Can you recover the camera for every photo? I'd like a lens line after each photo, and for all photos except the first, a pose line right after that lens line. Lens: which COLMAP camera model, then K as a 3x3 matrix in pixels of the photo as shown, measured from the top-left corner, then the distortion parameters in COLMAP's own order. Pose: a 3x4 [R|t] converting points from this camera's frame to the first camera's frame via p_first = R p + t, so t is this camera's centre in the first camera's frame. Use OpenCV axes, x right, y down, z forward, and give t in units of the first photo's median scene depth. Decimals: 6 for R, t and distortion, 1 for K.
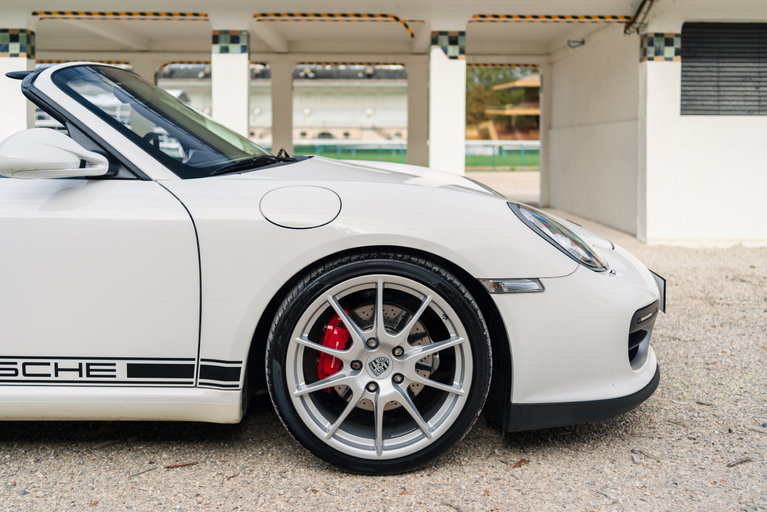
lens RADIAL K [[805.4, 0, 379.1], [0, 805.4, 159.3], [0, 0, 1]] dist [0.007877, -0.000667]
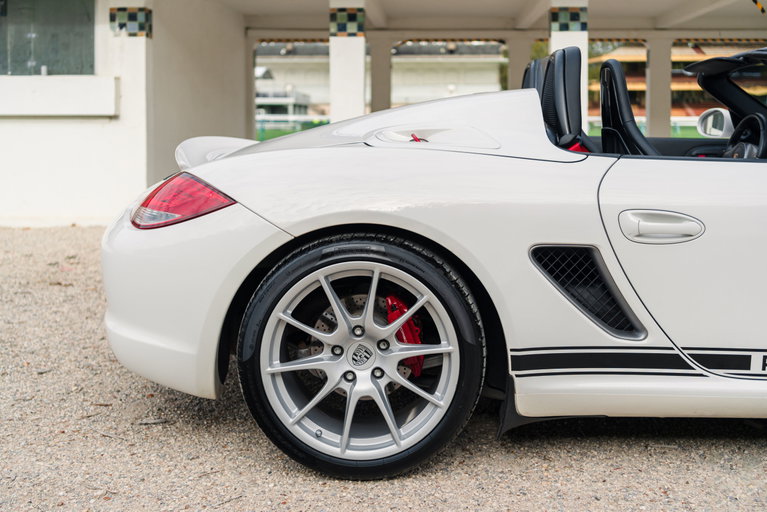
lens RADIAL K [[810.6, 0, 415.3], [0, 810.6, 141.1], [0, 0, 1]] dist [0.002951, 0.000250]
pose [[0.998676, -0.000741, -0.051442, -0.319563], [0.001075, 0.999979, 0.006468, -0.004176], [0.051436, -0.006514, 0.998655, 0.005469]]
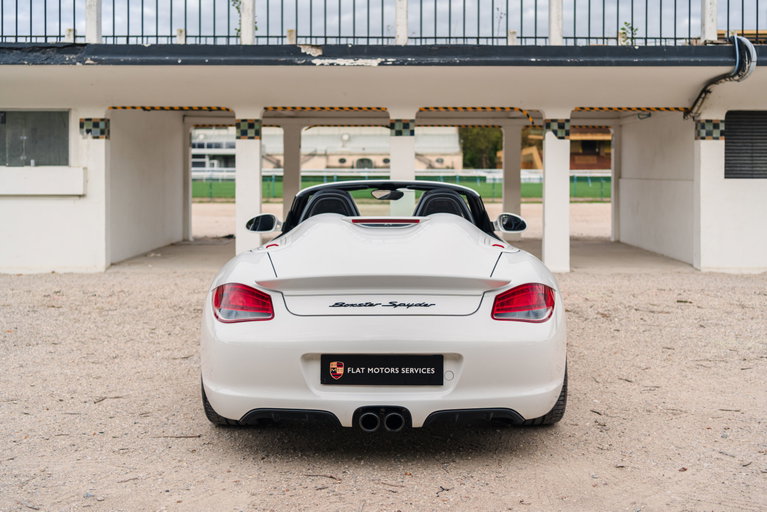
lens RADIAL K [[831.4, 0, 399.3], [0, 831.4, 179.0], [0, 0, 1]] dist [0.001119, -0.013367]
pose [[0.999758, -0.002435, -0.021855, -0.157949], [0.002257, 0.999964, -0.008188, -0.043683], [0.021874, 0.008137, 0.999728, -0.451671]]
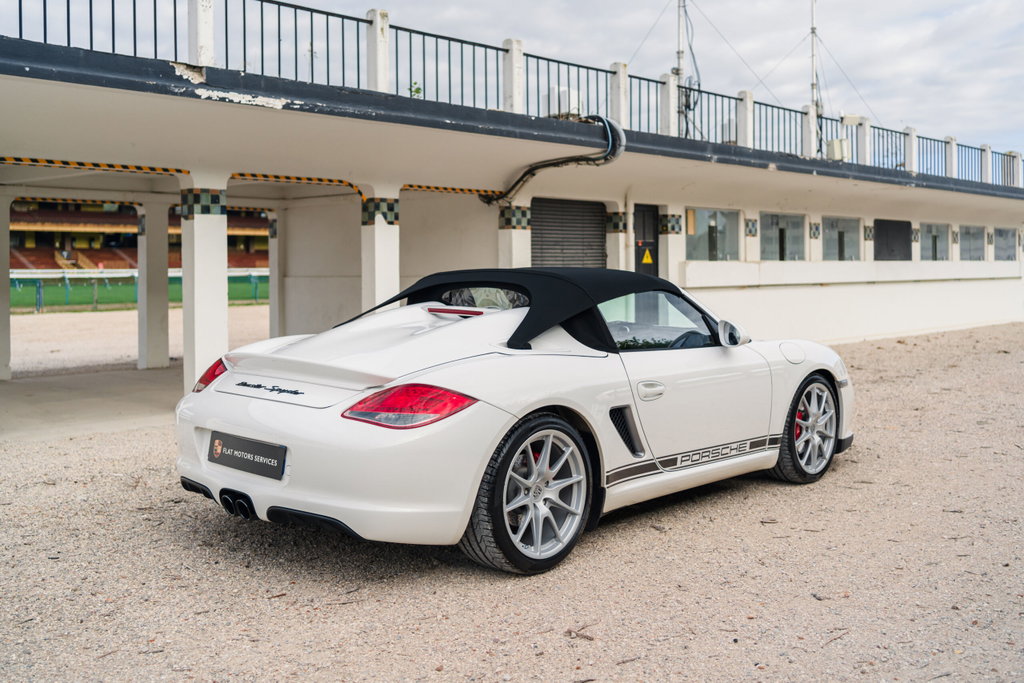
lens RADIAL K [[1077.0, 0, 497.7], [0, 1077.0, 272.4], [0, 0, 1]] dist [-0.009899, -0.005464]
pose [[0.702575, -0.011149, 0.711523, -0.839892], [0.022036, 0.999739, -0.006094, -0.047669], [-0.711269, 0.019960, 0.702637, -0.121382]]
